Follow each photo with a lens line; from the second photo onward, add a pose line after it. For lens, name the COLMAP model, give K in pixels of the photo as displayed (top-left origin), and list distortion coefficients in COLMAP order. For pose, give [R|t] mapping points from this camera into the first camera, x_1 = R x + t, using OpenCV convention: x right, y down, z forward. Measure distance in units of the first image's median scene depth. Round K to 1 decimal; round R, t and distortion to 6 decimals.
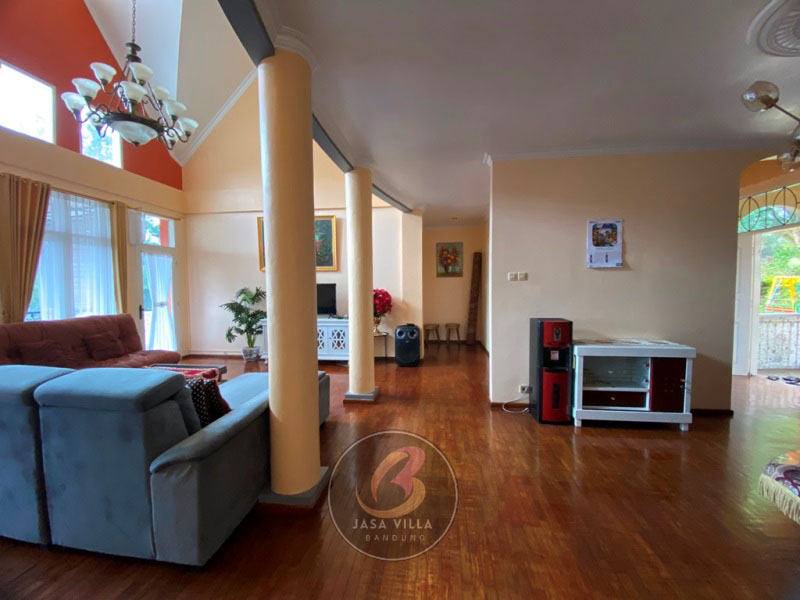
lens RADIAL K [[324.7, 0, 400.0], [0, 324.7, 300.0], [0, 0, 1]] dist [-0.013171, -0.000099]
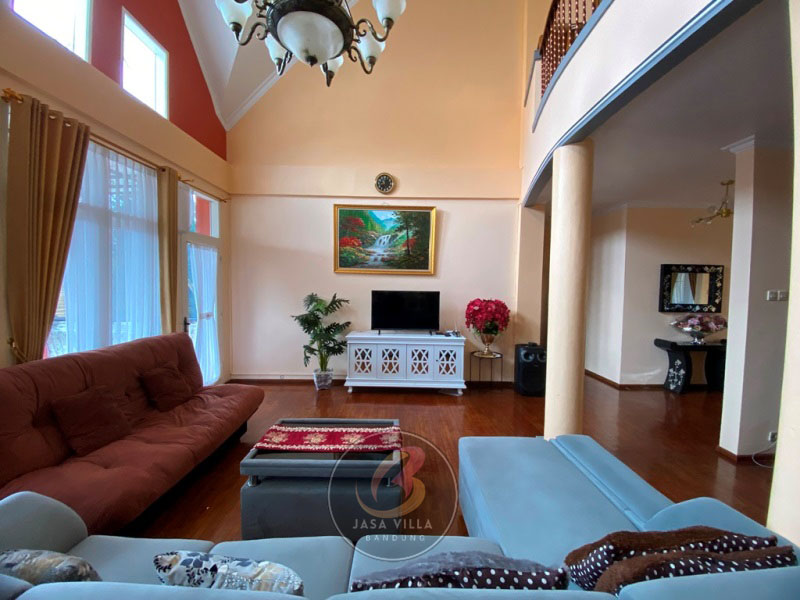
lens RADIAL K [[325.8, 0, 400.0], [0, 325.8, 300.0], [0, 0, 1]] dist [0.000871, 0.000079]
pose [[0.992911, 0.016860, 0.117661, -0.402025], [-0.017537, 0.999835, 0.004719, -0.033255], [-0.117562, -0.006749, 0.993043, 0.216582]]
